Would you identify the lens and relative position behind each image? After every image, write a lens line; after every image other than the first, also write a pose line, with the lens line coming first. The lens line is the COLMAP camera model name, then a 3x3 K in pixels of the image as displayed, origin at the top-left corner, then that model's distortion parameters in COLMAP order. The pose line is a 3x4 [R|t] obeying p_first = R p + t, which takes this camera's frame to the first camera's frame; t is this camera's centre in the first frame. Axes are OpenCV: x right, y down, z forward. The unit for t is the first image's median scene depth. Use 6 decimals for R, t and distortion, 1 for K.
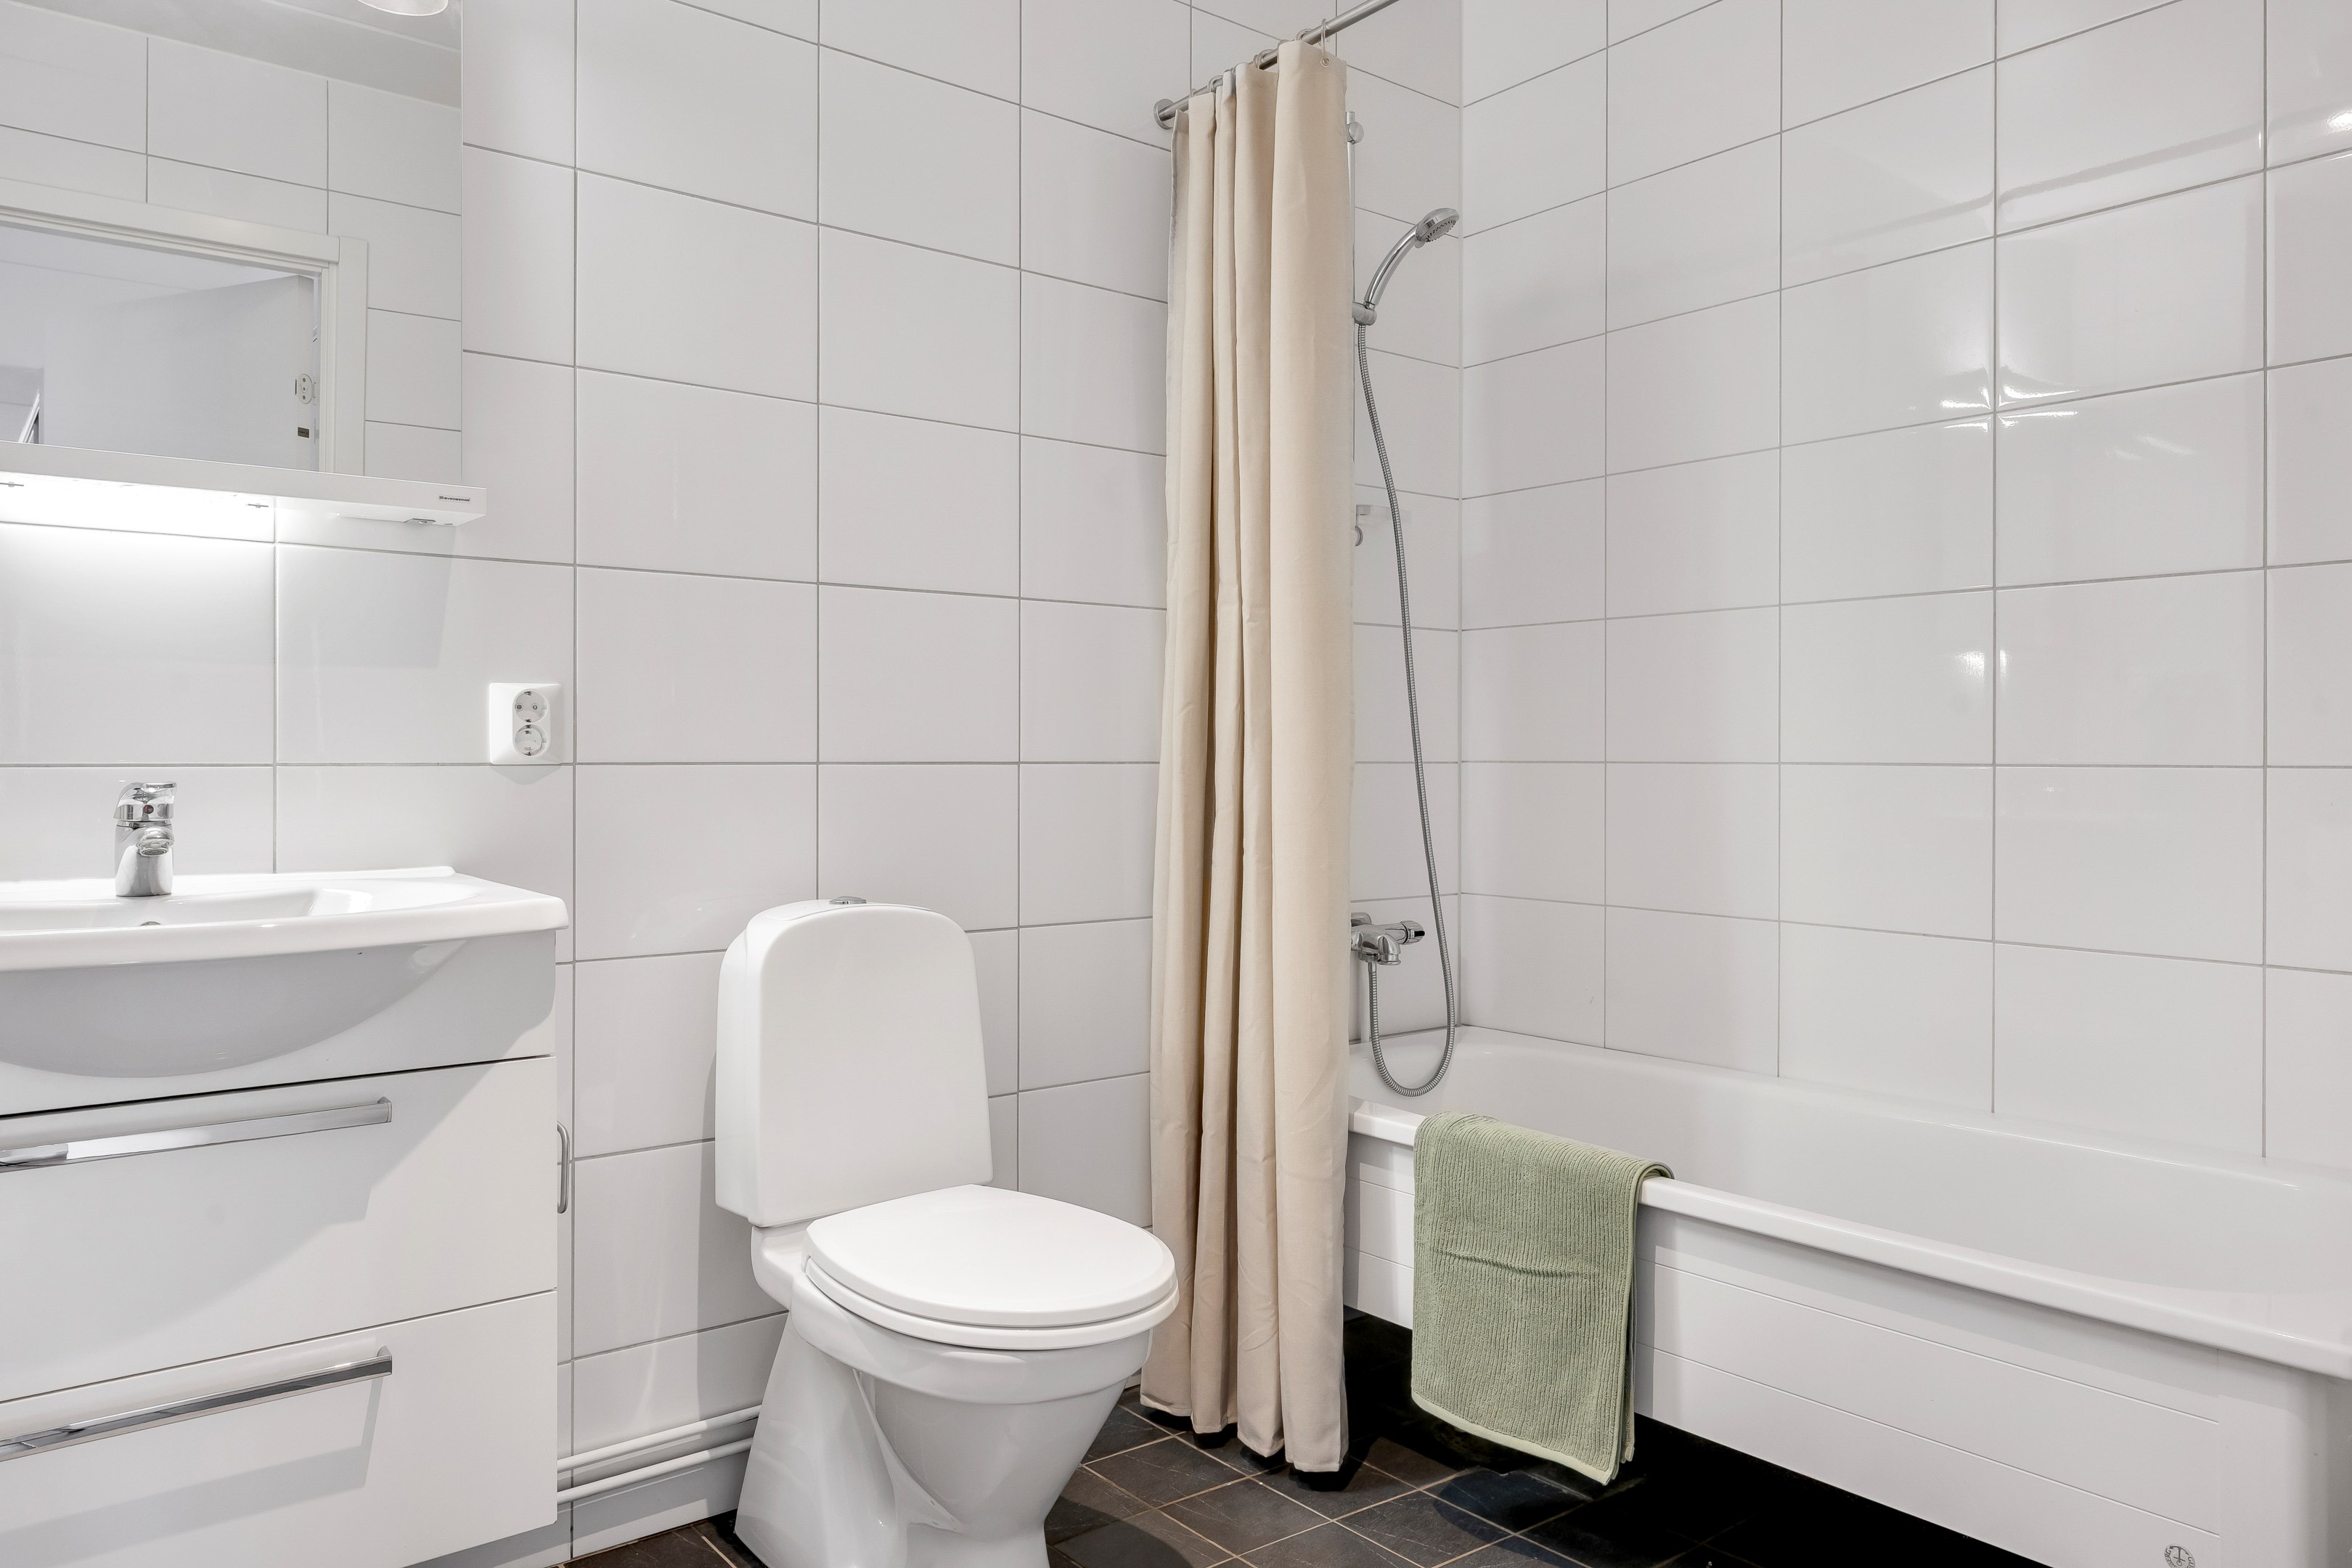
lens RADIAL K [[1609.2, 0, 1177.0], [0, 1609.2, 771.2], [0, 0, 1]] dist [0.001833, 0.002538]
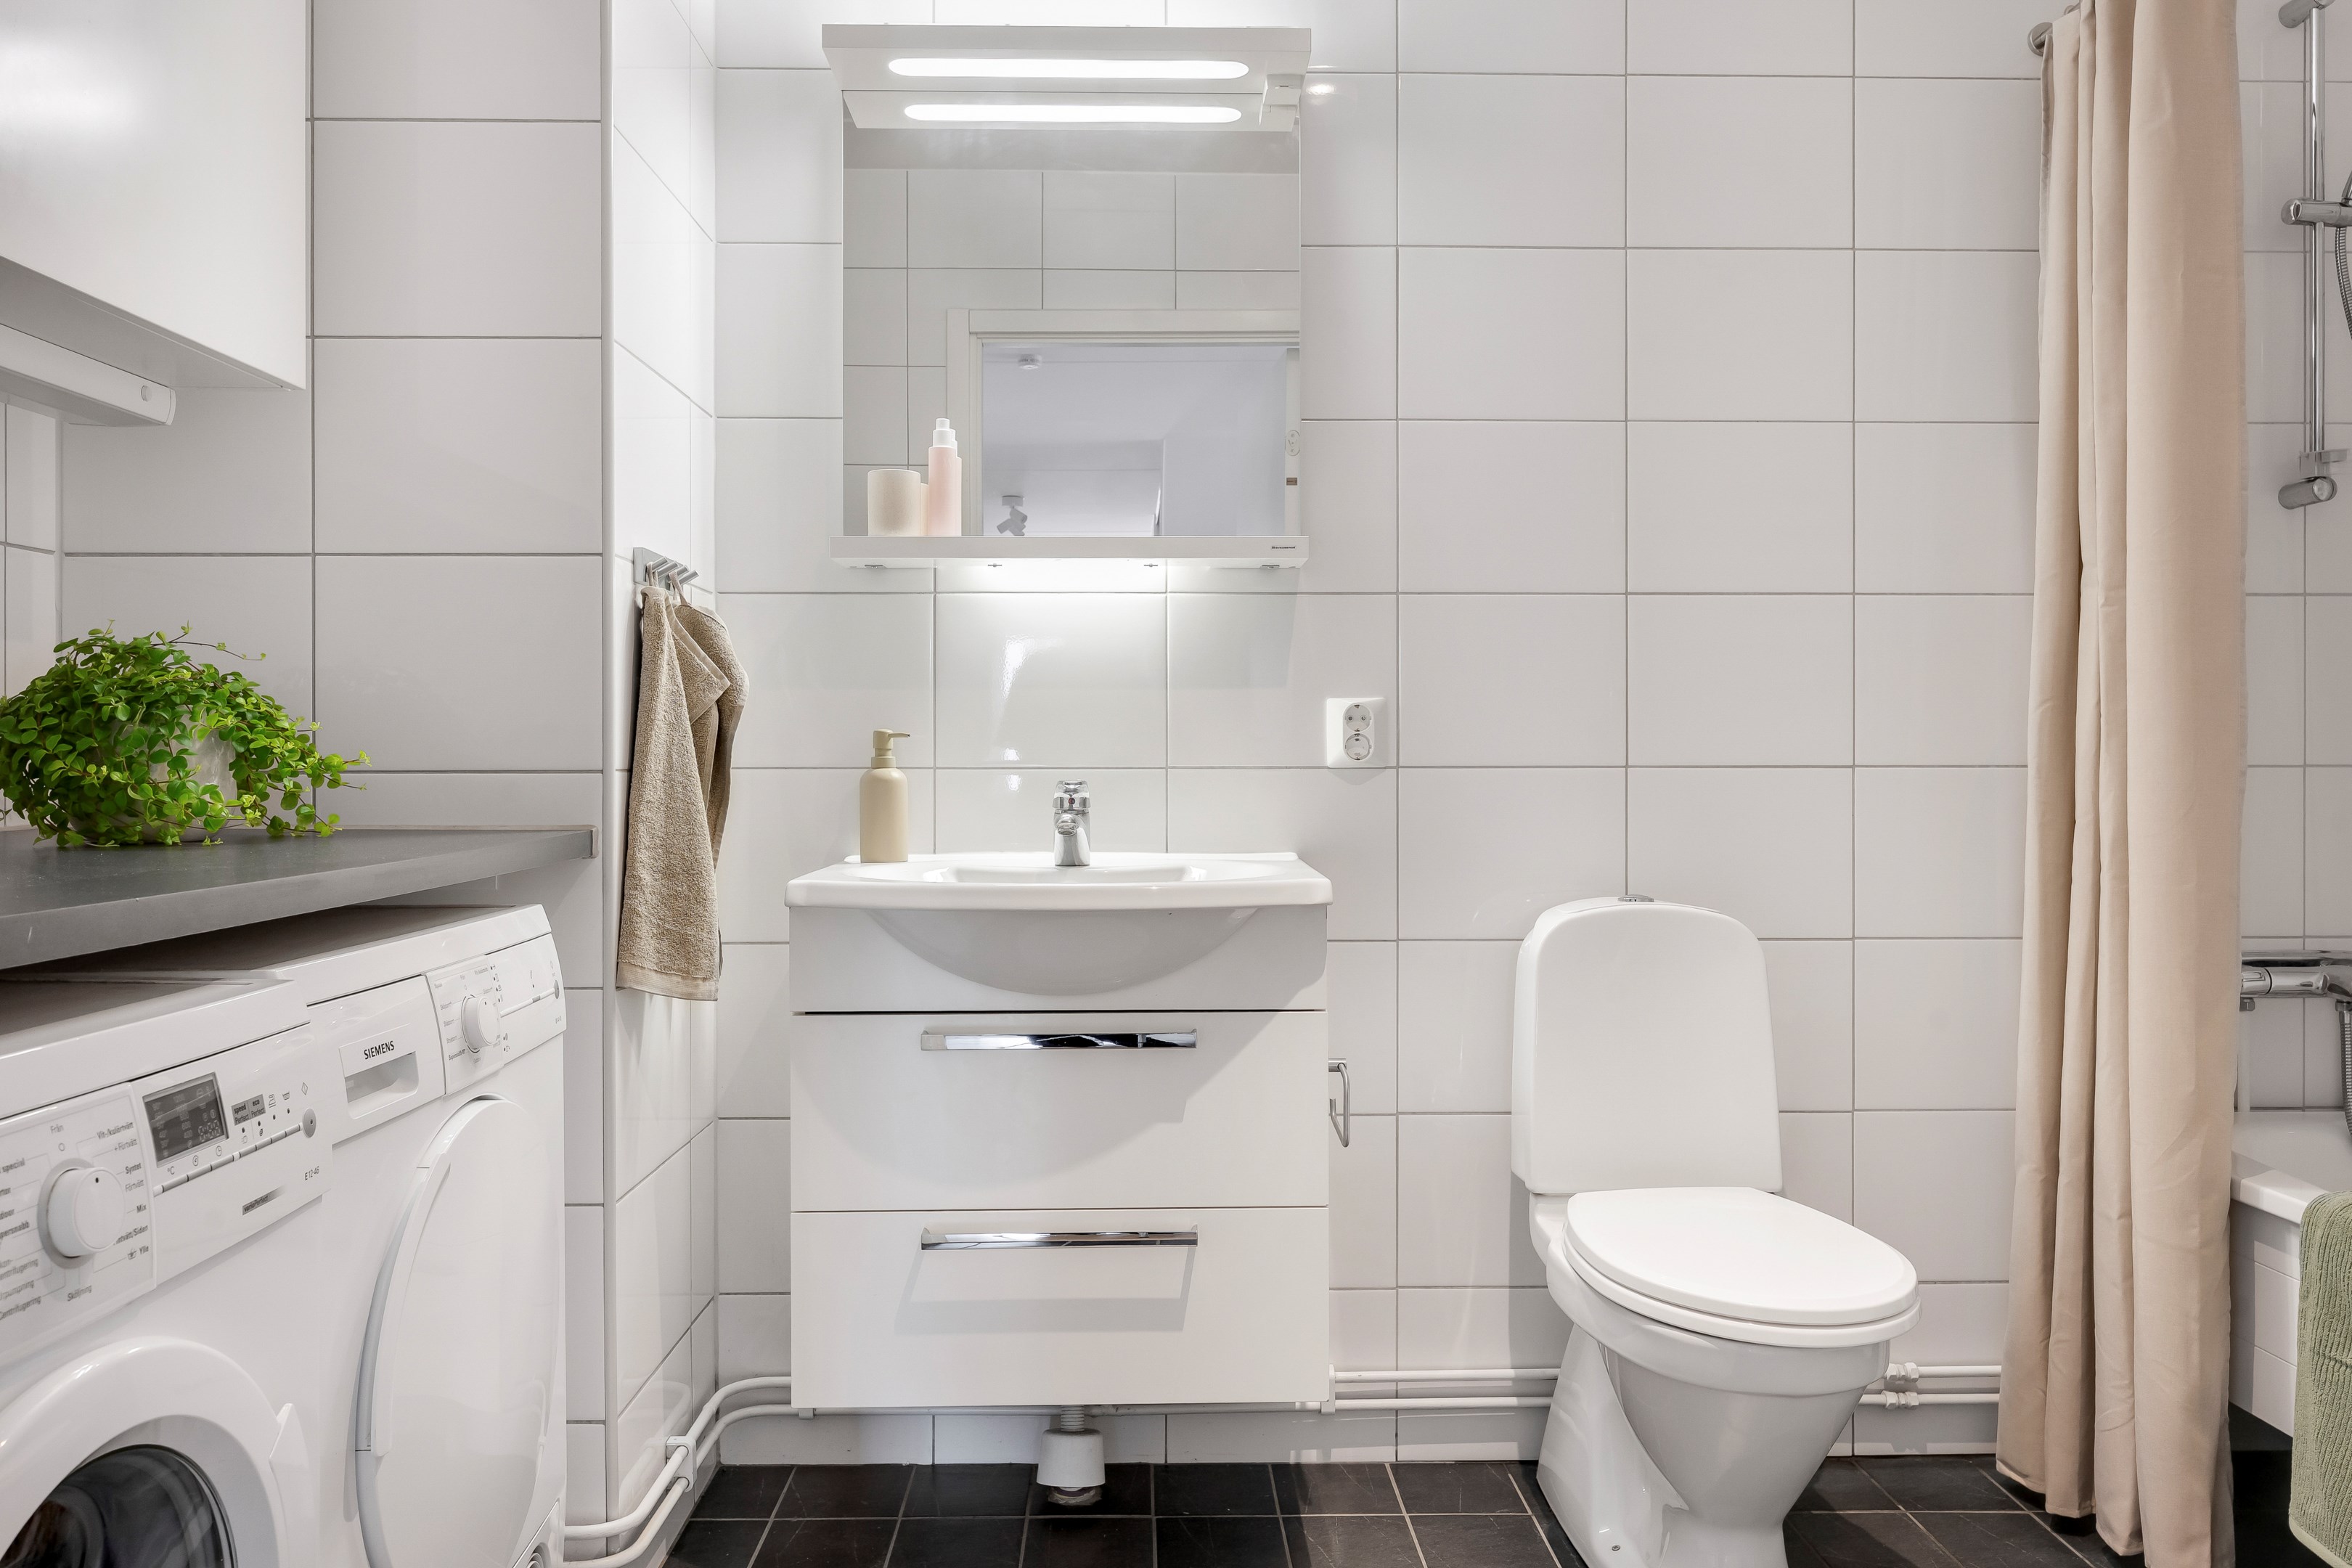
lens RADIAL K [[1722.9, 0, 1176.0], [0, 1722.9, 784.0], [0, 0, 1]] dist [0.002681, 0.006330]
pose [[0.796040, 0.005620, -0.605218, 0.229249], [-0.003145, 0.999982, 0.005150, 0.001489], [0.605236, -0.002196, 0.796043, -0.066585]]
